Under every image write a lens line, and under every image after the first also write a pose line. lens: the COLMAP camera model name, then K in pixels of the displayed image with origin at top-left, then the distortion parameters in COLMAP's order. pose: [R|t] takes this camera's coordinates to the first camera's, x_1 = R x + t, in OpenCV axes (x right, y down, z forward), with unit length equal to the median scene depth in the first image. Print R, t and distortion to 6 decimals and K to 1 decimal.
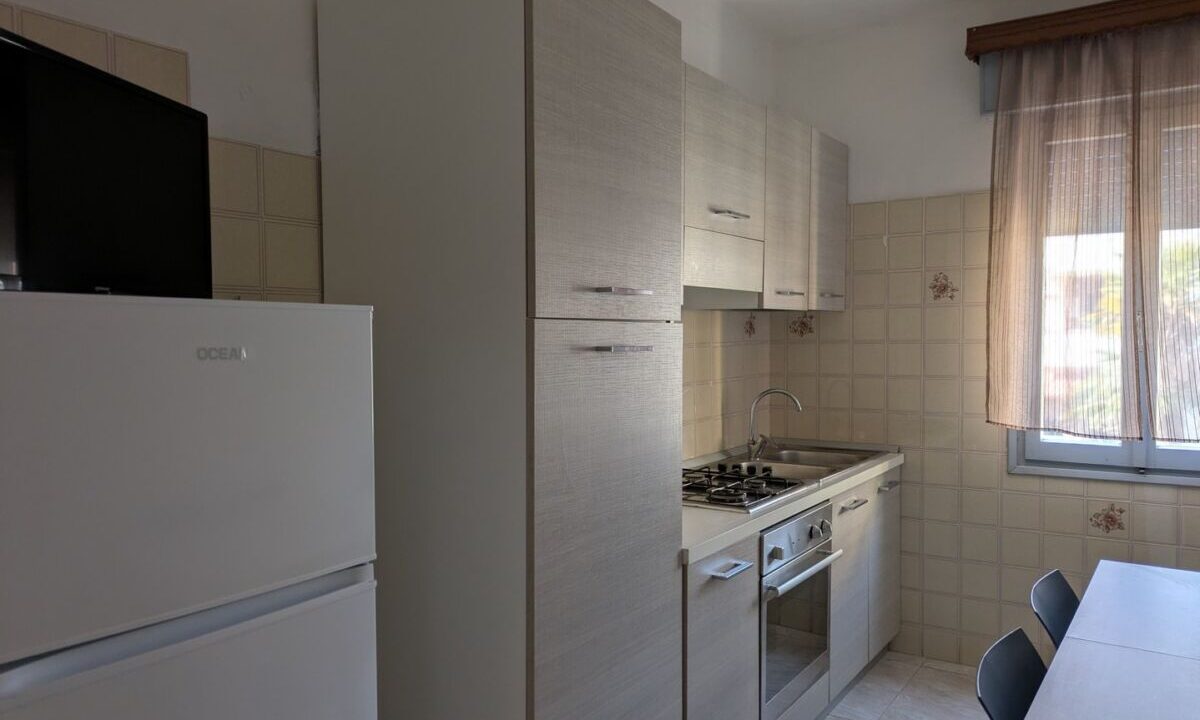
lens RADIAL K [[896.3, 0, 595.6], [0, 896.3, 366.2], [0, 0, 1]] dist [0.044631, -0.049834]
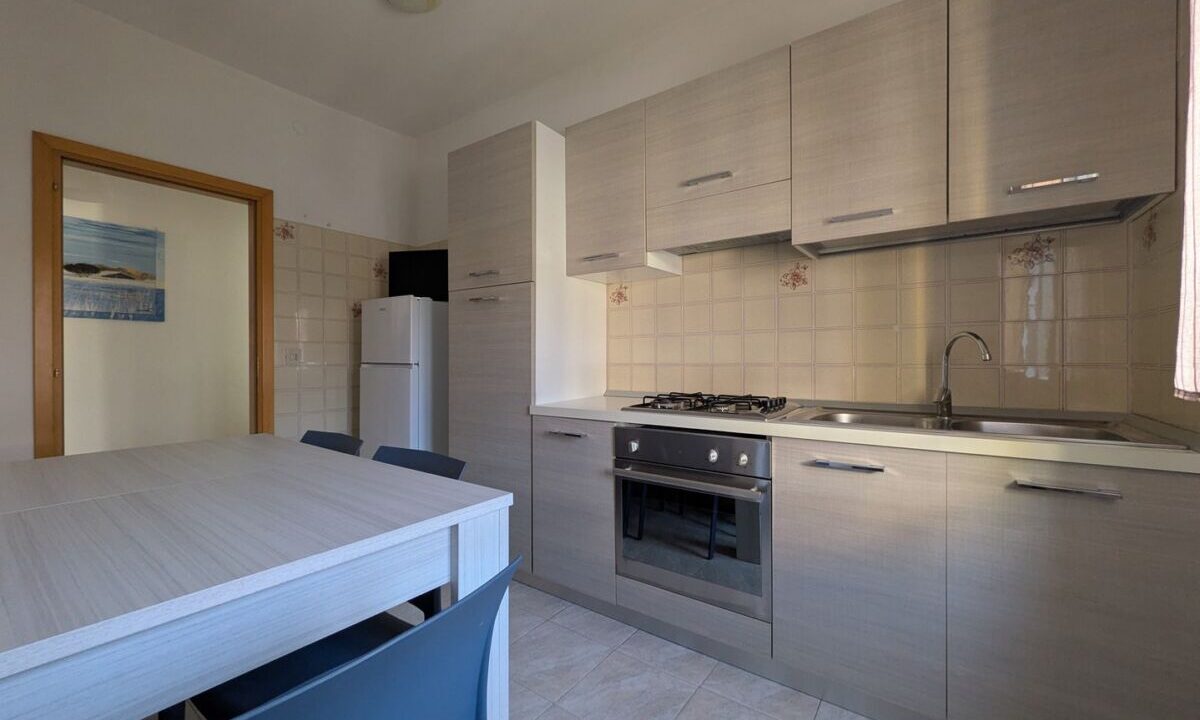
lens RADIAL K [[472.3, 0, 600.0], [0, 472.3, 360.0], [0, 0, 1]] dist [-0.000688, 0.000073]
pose [[-0.036593, 0.009181, -0.999288, 0.698868], [-0.036259, 0.999287, 0.010509, 0.063706], [0.998672, 0.036617, -0.036234, 0.786364]]
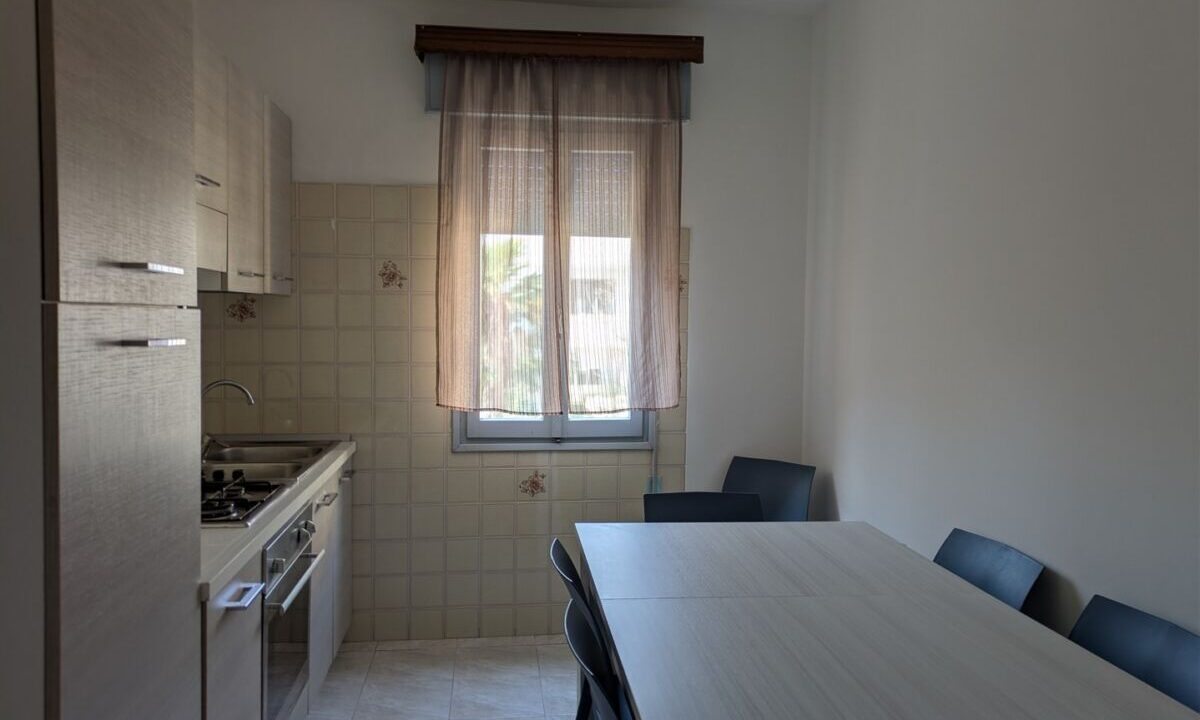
lens RADIAL K [[888.7, 0, 600.0], [0, 888.7, 360.0], [0, 0, 1]] dist [0.052575, -0.061689]
pose [[0.757083, -0.017773, 0.653077, -0.107962], [0.008030, 0.999808, 0.017900, -0.009009], [-0.653270, -0.008308, 0.757080, 0.094175]]
